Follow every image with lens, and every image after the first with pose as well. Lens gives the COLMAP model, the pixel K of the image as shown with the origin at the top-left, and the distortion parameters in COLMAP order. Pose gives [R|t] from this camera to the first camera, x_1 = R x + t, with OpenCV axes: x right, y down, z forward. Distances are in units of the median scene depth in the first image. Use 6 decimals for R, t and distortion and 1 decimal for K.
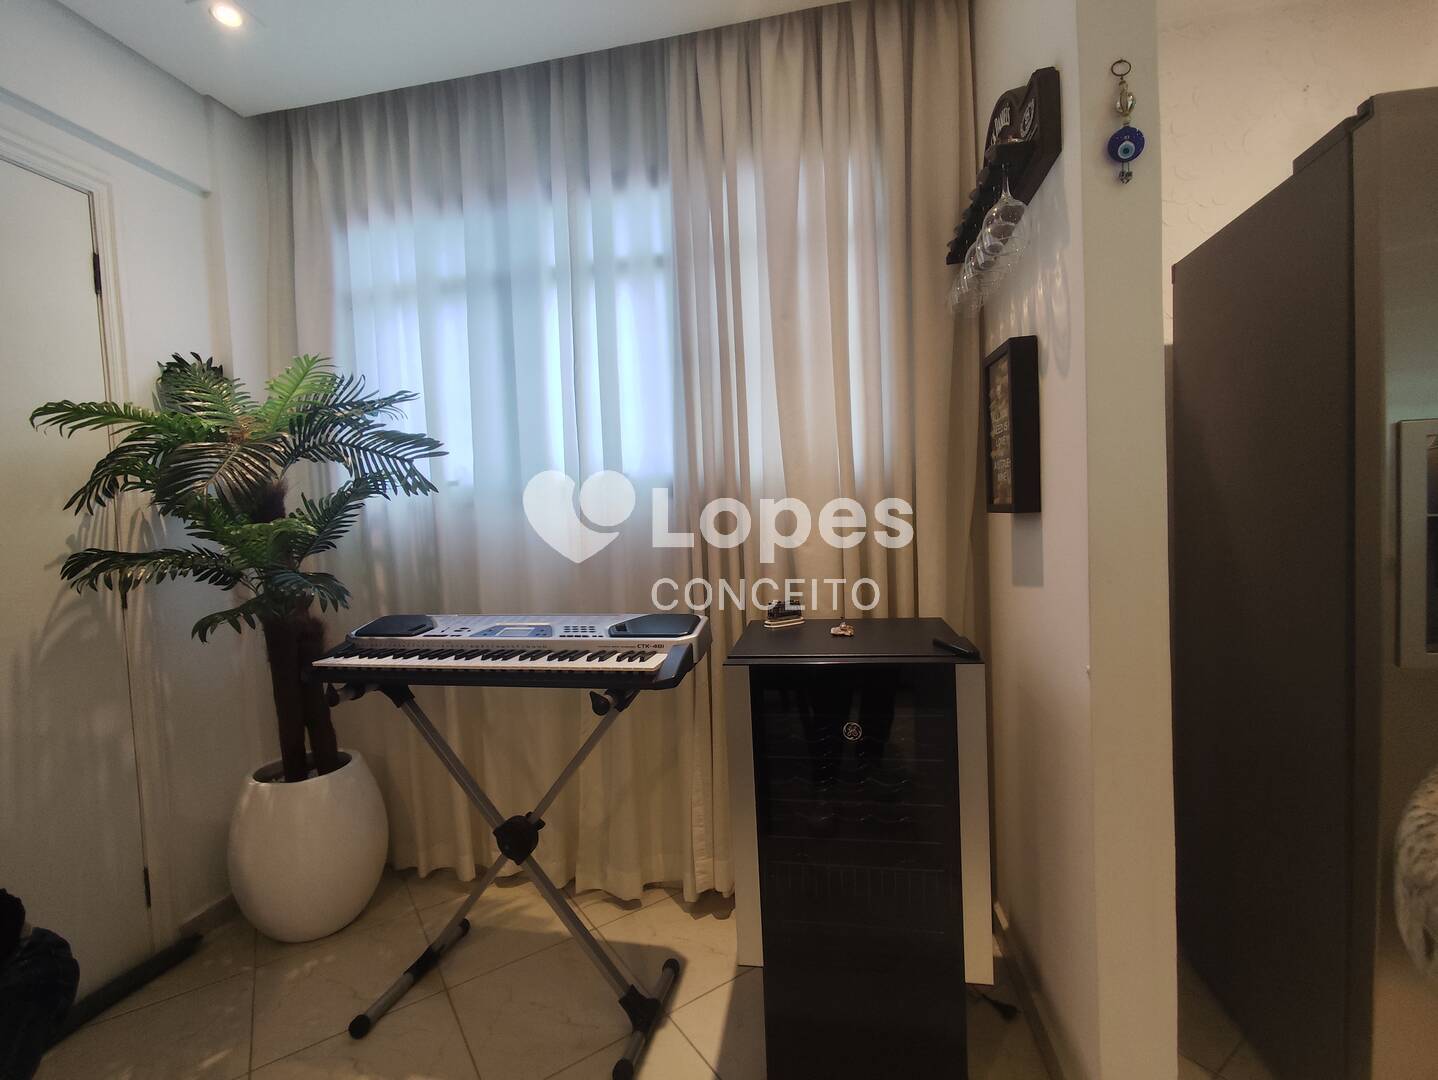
lens RADIAL K [[656.4, 0, 711.8], [0, 656.4, 537.1], [0, 0, 1]] dist [-0.002097, 0.000523]
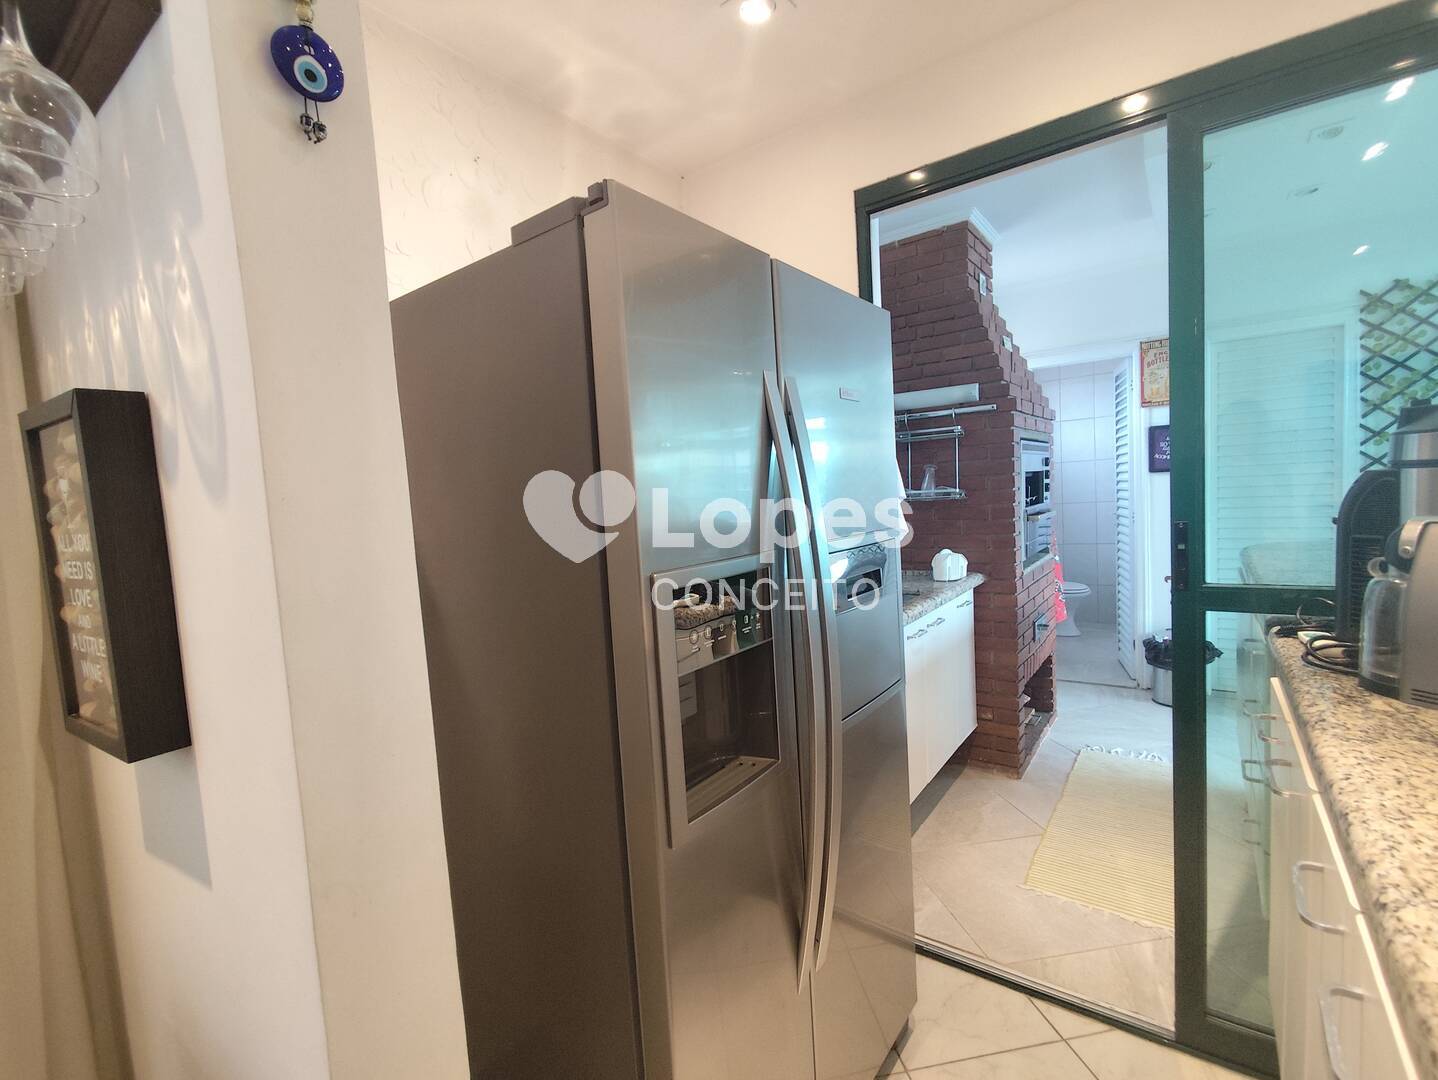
lens RADIAL K [[656.4, 0, 710.3], [0, 656.4, 545.9], [0, 0, 1]] dist [-0.002097, 0.000523]
pose [[0.424326, -0.056627, 0.903737, 0.250777], [0.082048, 0.996342, 0.023906, -0.189014], [-0.901785, 0.064006, 0.427419, 0.464477]]
